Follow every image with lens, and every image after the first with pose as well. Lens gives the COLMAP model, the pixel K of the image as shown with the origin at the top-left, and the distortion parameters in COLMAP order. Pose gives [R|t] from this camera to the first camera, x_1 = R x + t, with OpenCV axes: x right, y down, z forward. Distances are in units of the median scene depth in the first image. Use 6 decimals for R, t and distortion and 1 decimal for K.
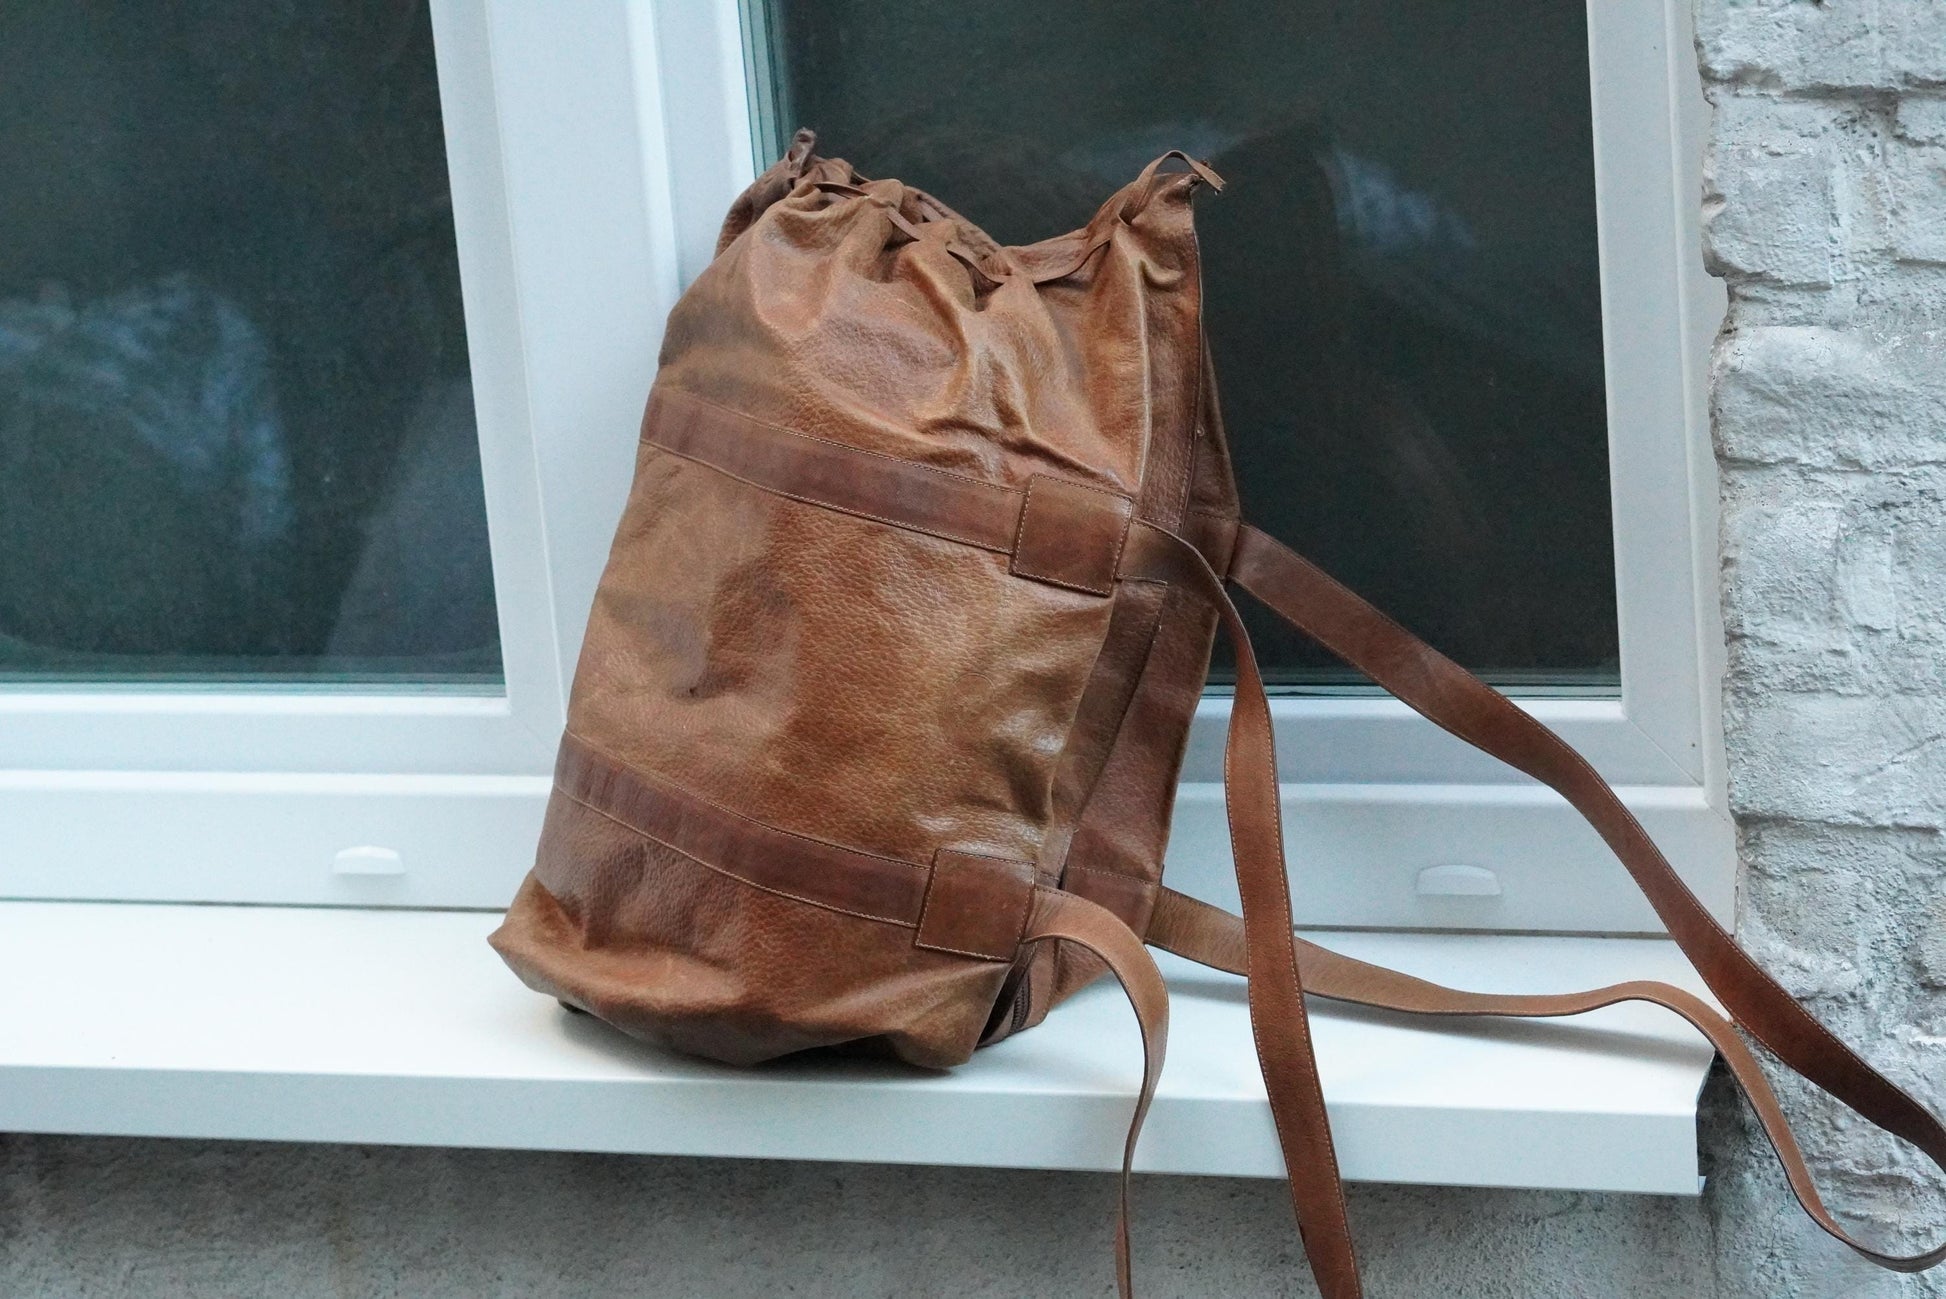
lens RADIAL K [[4443.4, 0, 973.0], [0, 4443.4, 649.5], [0, 0, 1]] dist [0.156921, 0.049916]
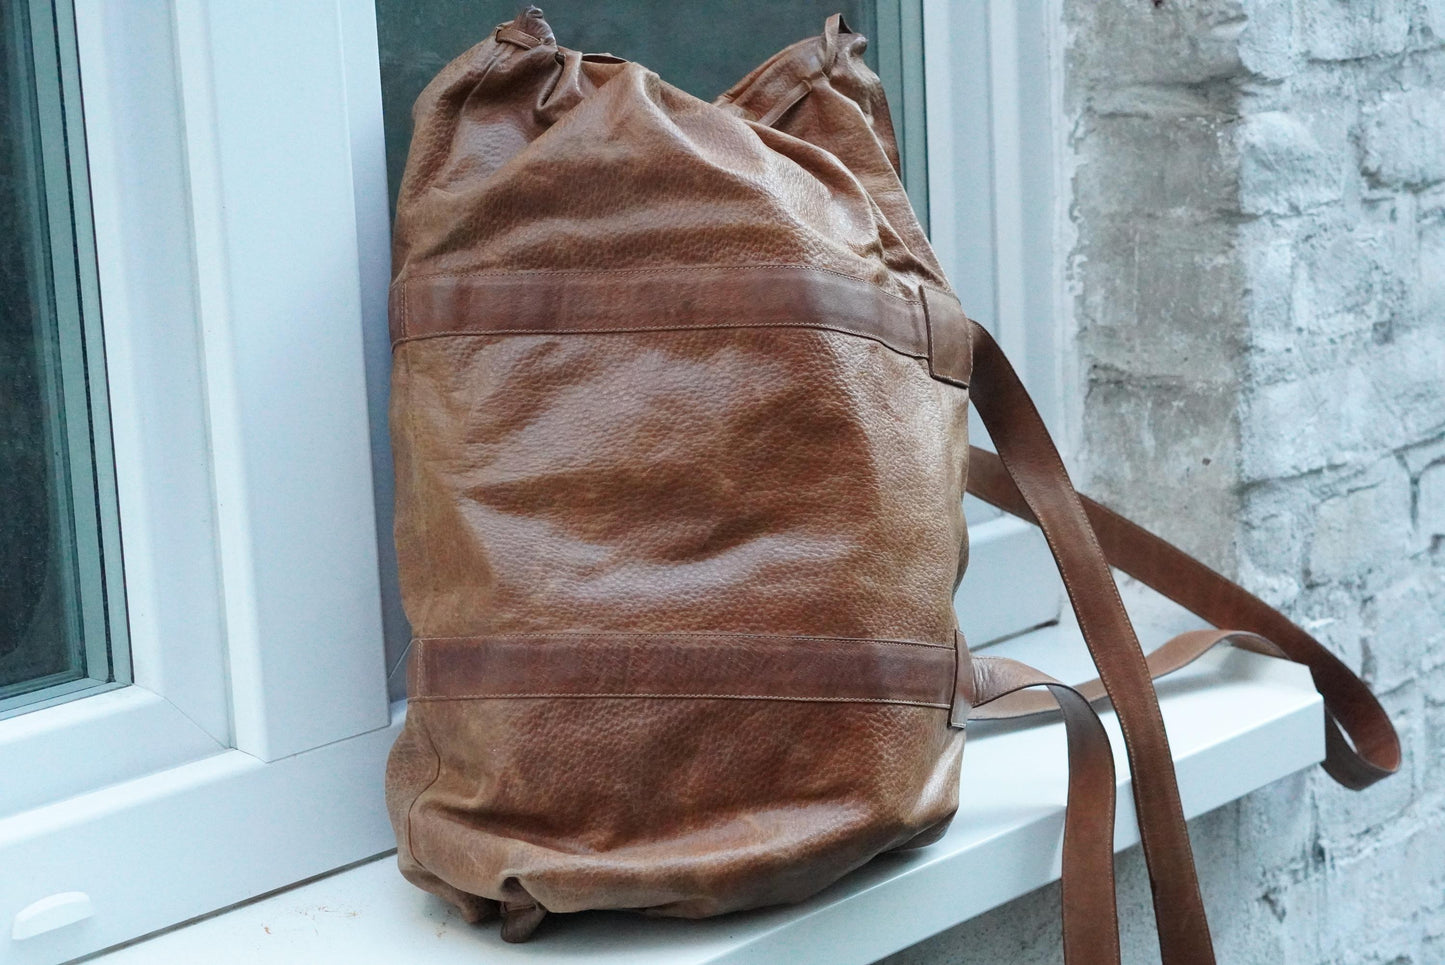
lens RADIAL K [[3299.5, 0, 722.5], [0, 3299.5, 482.5], [0, 0, 1]] dist [0.156921, 0.049916]
pose [[0.336254, -0.108297, 0.935524, -0.828762], [0.211381, 0.976700, 0.037087, -0.034320], [-0.917742, 0.185281, 0.351311, 0.811087]]
